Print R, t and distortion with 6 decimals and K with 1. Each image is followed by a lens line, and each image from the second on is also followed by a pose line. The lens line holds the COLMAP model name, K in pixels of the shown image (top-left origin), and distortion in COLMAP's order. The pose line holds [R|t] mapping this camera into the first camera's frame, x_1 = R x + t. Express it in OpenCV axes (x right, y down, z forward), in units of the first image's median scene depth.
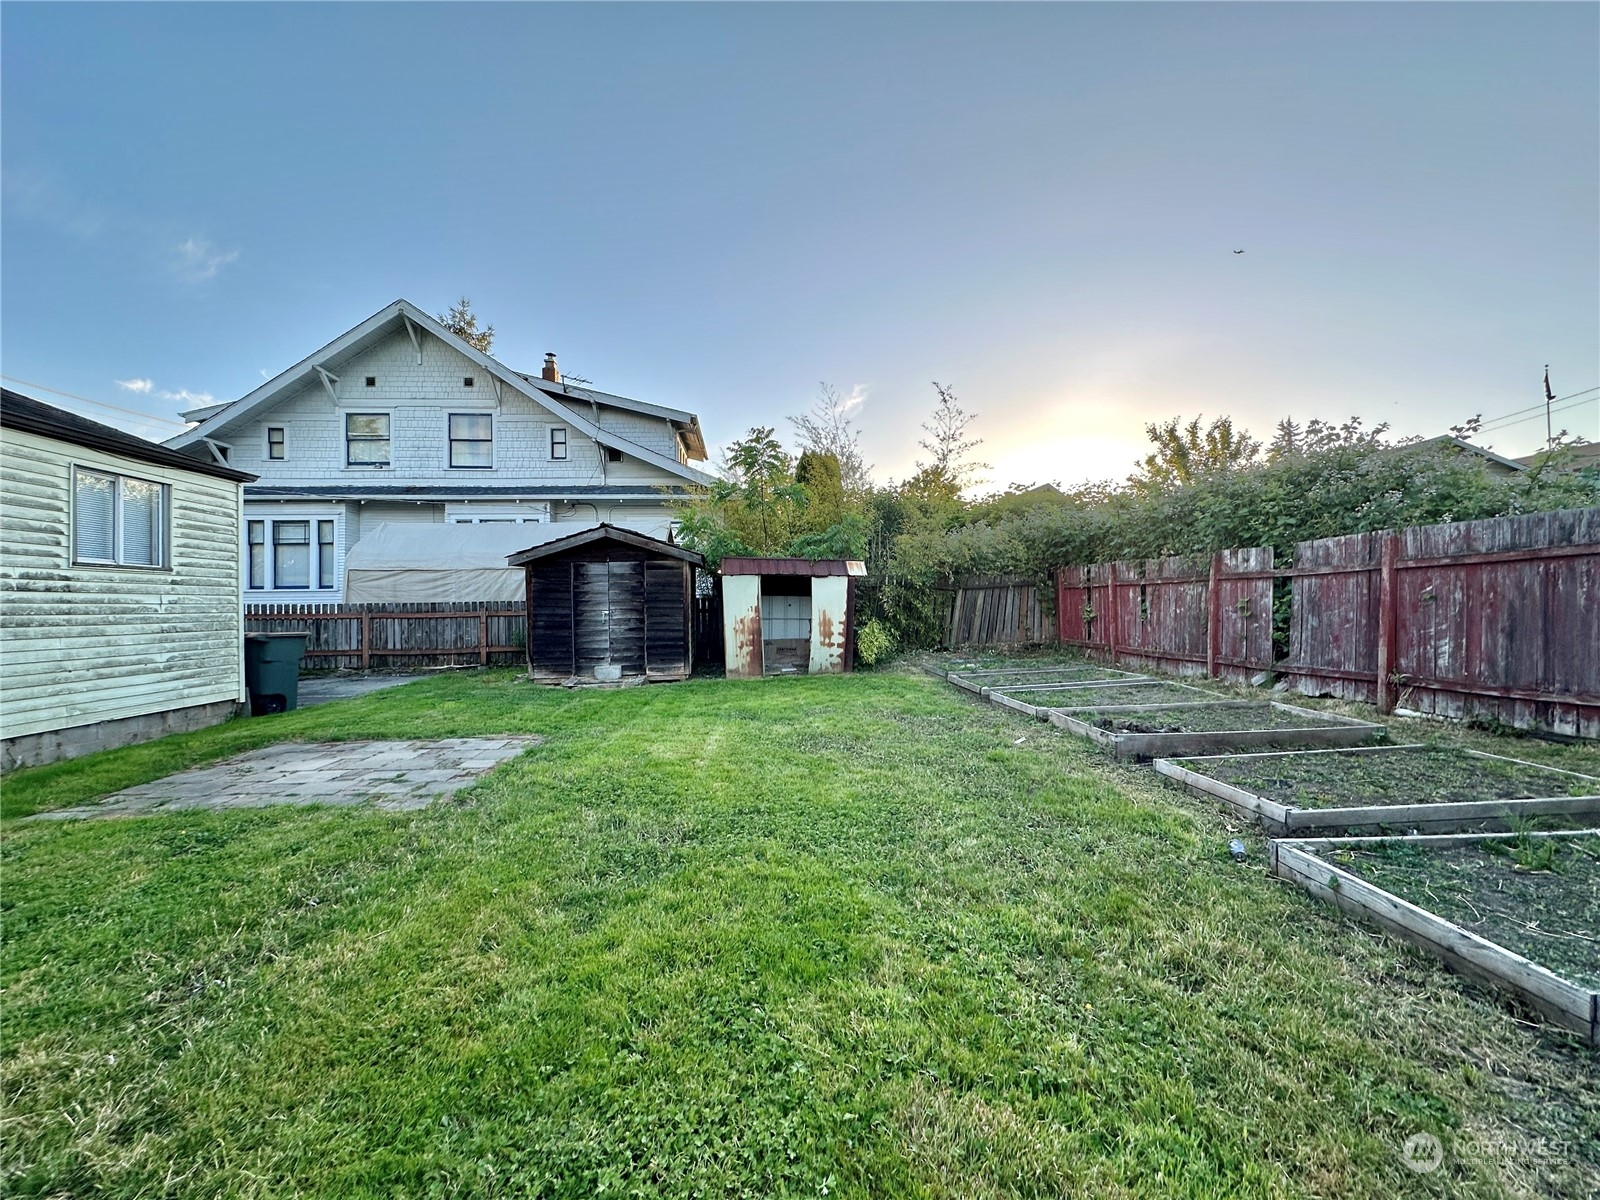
lens RADIAL K [[638.3, 0, 801.0], [0, 638.3, 600.2], [0, 0, 1]] dist [-0.000266, 0.000611]
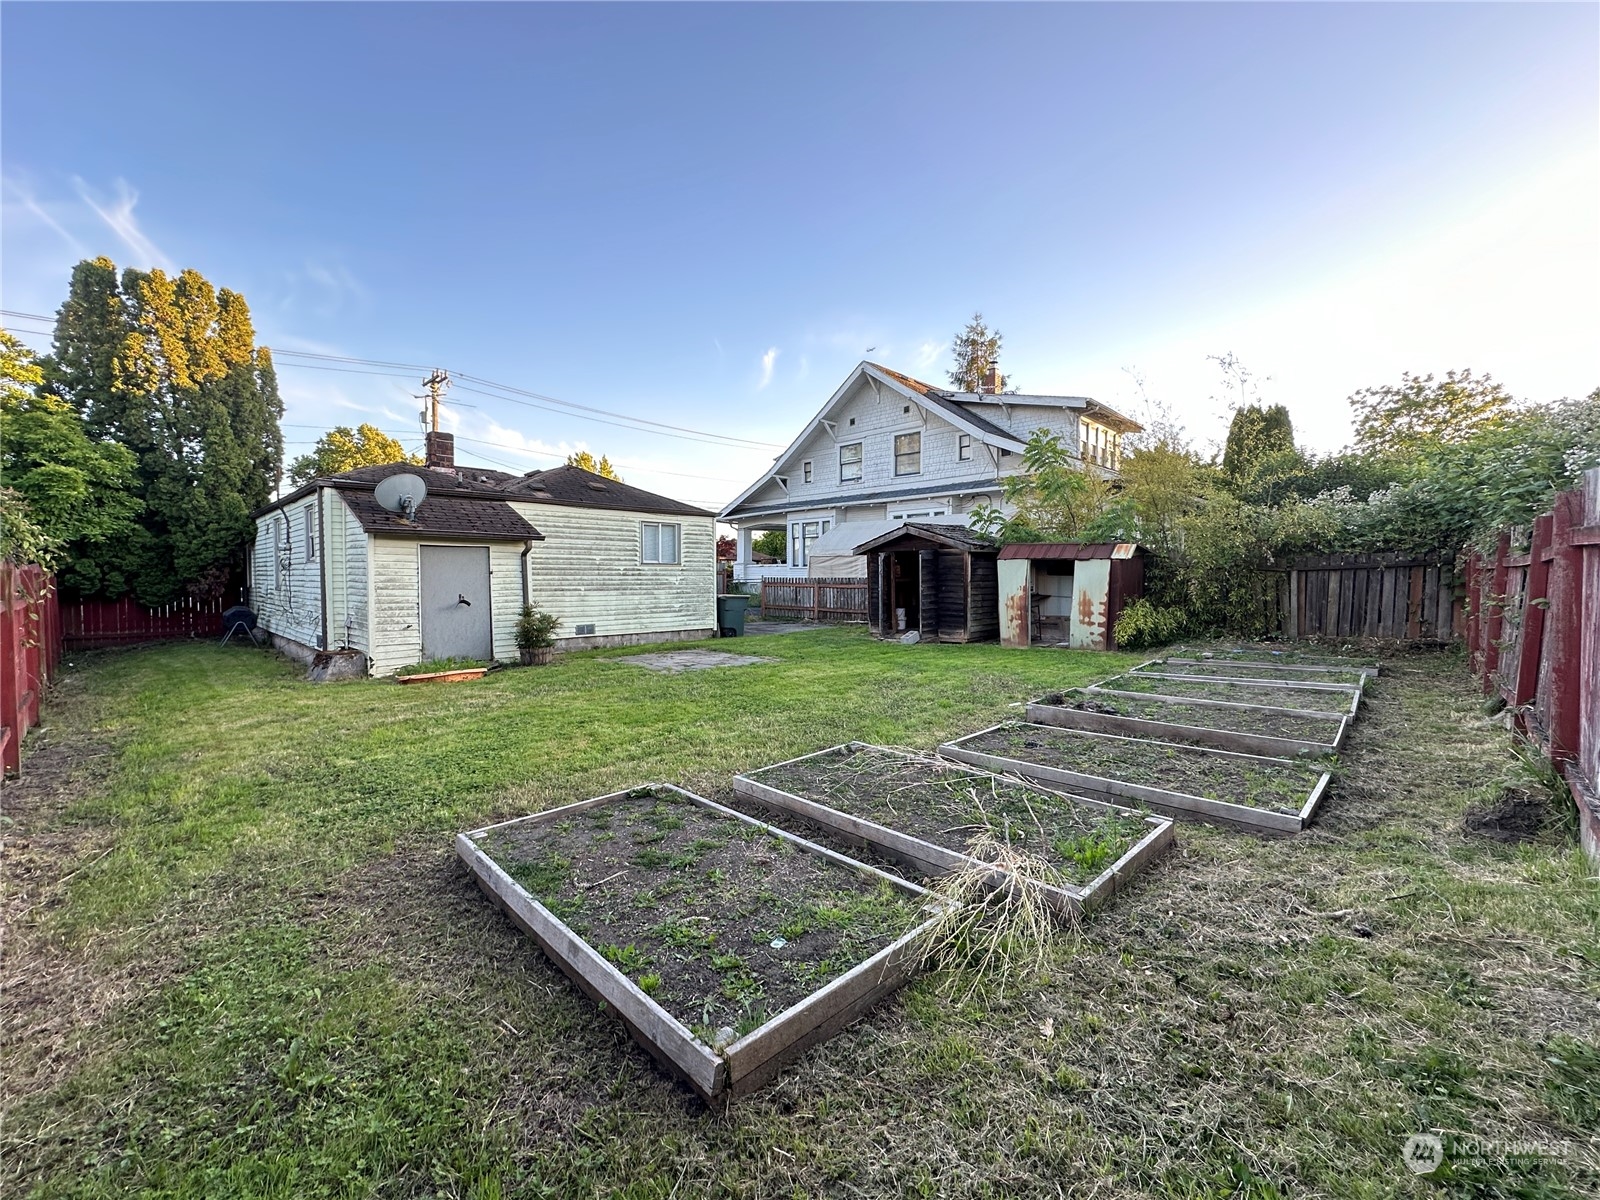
lens RADIAL K [[638.3, 0, 824.7], [0, 638.3, 589.6], [0, 0, 1]] dist [-0.000266, 0.000611]
pose [[0.684077, 0.028804, -0.728841, 0.520010], [-0.003447, 0.999337, 0.036258, -0.024626], [0.729402, -0.022291, 0.683722, -0.060600]]
